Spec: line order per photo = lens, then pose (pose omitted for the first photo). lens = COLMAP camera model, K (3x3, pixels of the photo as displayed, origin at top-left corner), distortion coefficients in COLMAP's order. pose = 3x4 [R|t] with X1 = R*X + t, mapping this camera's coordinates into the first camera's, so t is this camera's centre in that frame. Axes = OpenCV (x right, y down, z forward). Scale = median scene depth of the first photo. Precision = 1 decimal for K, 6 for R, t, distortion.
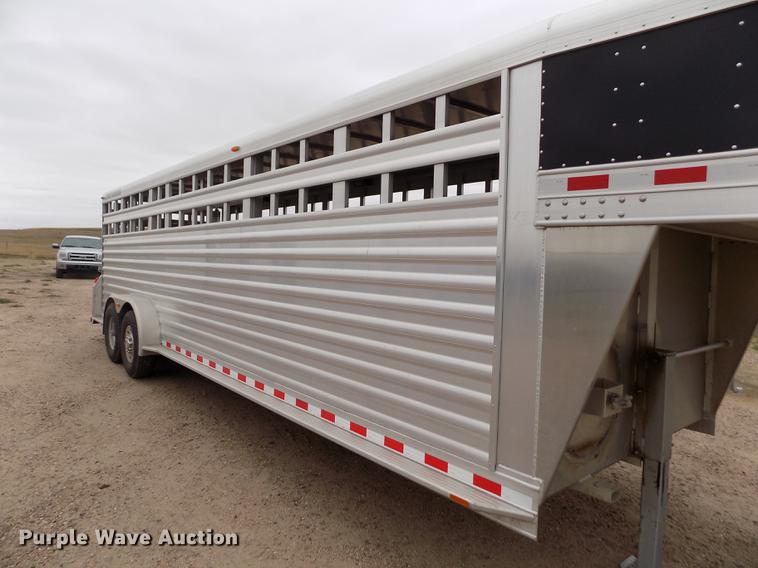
lens RADIAL K [[509.0, 0, 383.0], [0, 509.0, 277.6], [0, 0, 1]] dist [-0.071642, 0.073059]
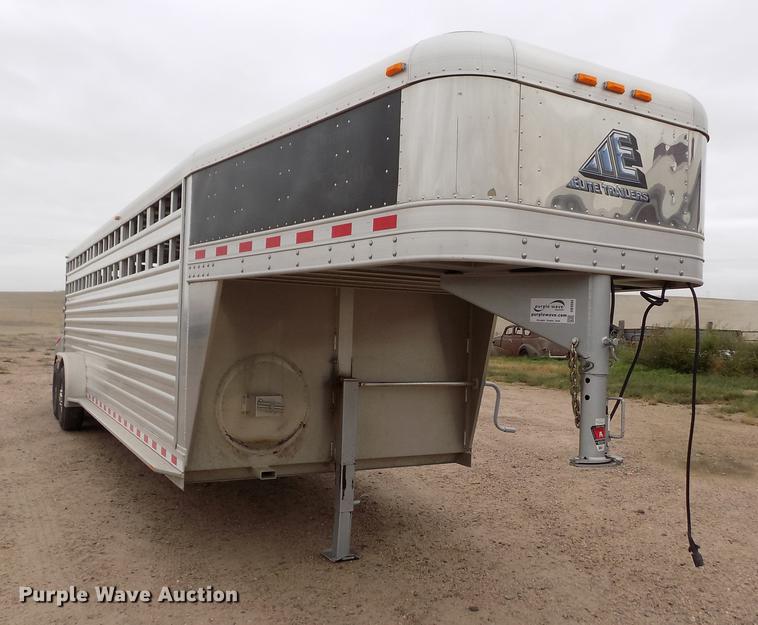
lens RADIAL K [[744.1, 0, 399.7], [0, 744.1, 315.2], [0, 0, 1]] dist [-0.067898, 0.098438]
pose [[0.981165, -0.008396, -0.192989, 0.920164], [-0.001925, 0.998580, -0.053231, 0.078464], [0.193162, 0.052600, 0.979756, -0.720123]]
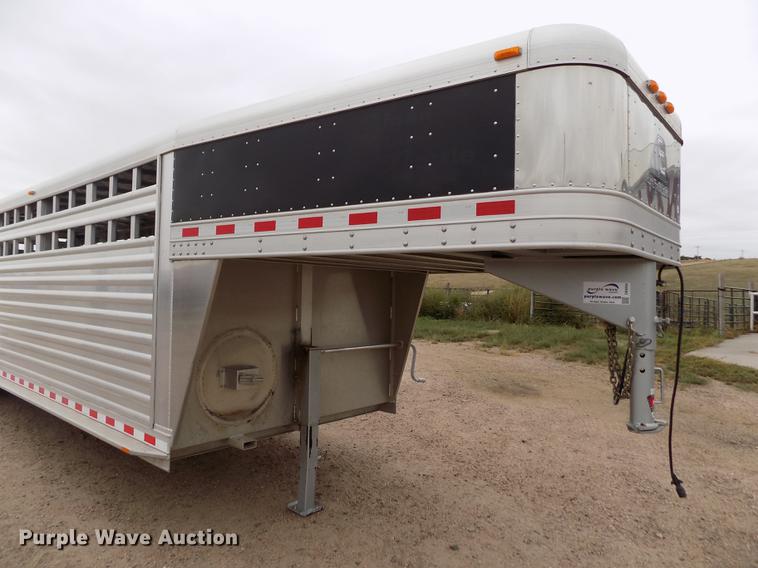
lens RADIAL K [[522.2, 0, 374.8], [0, 522.2, 273.9], [0, 0, 1]] dist [-0.068272, 0.081657]
pose [[0.990447, -0.010866, 0.137463, 0.470548], [0.018674, 0.998276, -0.055638, 0.025610], [-0.136622, 0.057674, 0.988943, -0.415155]]
